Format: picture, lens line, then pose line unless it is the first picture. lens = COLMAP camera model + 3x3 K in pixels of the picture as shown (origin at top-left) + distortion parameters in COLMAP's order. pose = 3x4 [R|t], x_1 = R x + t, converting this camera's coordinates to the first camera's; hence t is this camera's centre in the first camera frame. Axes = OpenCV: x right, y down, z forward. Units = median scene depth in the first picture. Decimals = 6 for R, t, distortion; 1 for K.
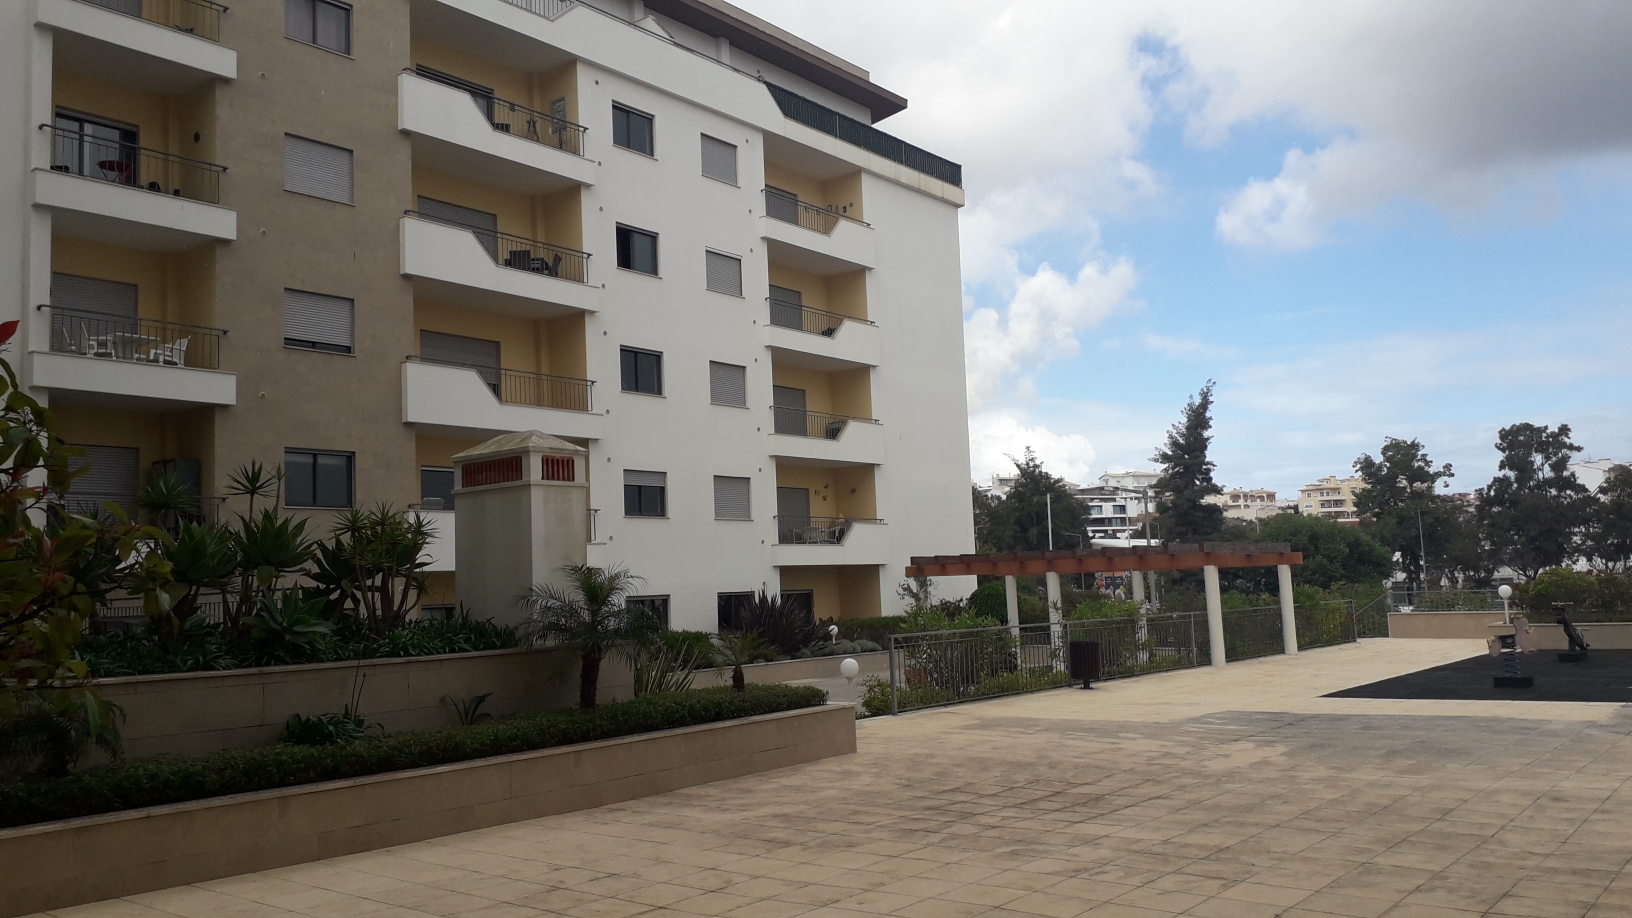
lens RADIAL K [[1296.1, 0, 832.3], [0, 1296.1, 453.9], [0, 0, 1]] dist [0.035444, -0.018430]
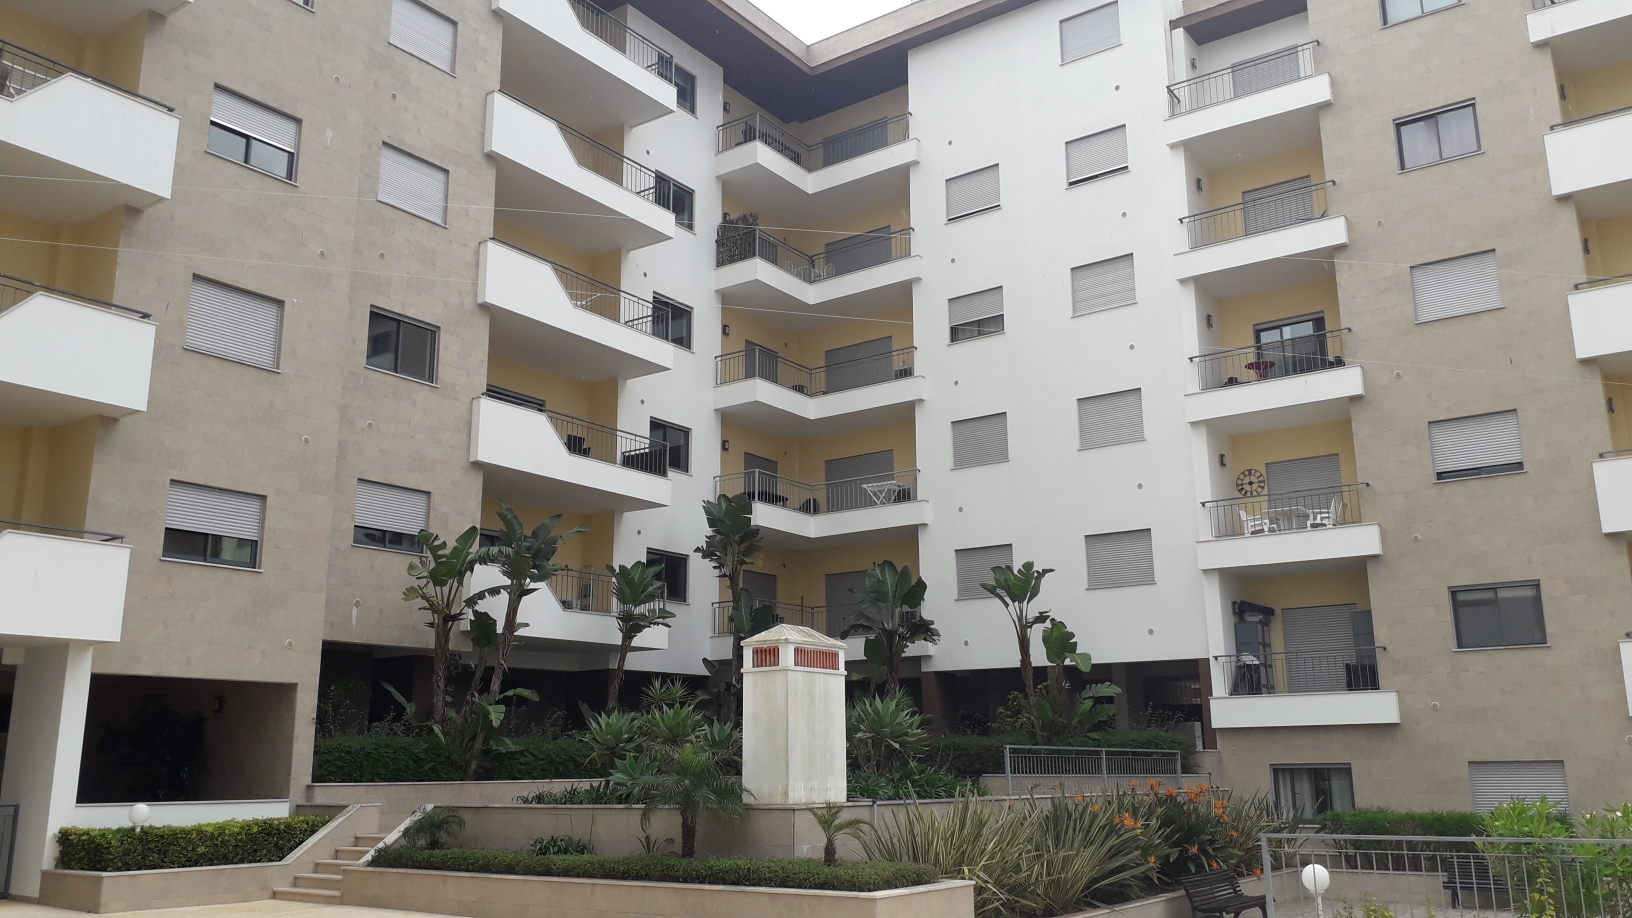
lens RADIAL K [[1296.1, 0, 824.9], [0, 1296.1, 461.8], [0, 0, 1]] dist [0.035444, -0.018430]
pose [[0.054787, -0.193724, -0.979525, 0.634171], [0.112155, 0.975984, -0.186751, 0.041169], [0.992179, -0.099628, 0.075198, 0.608683]]
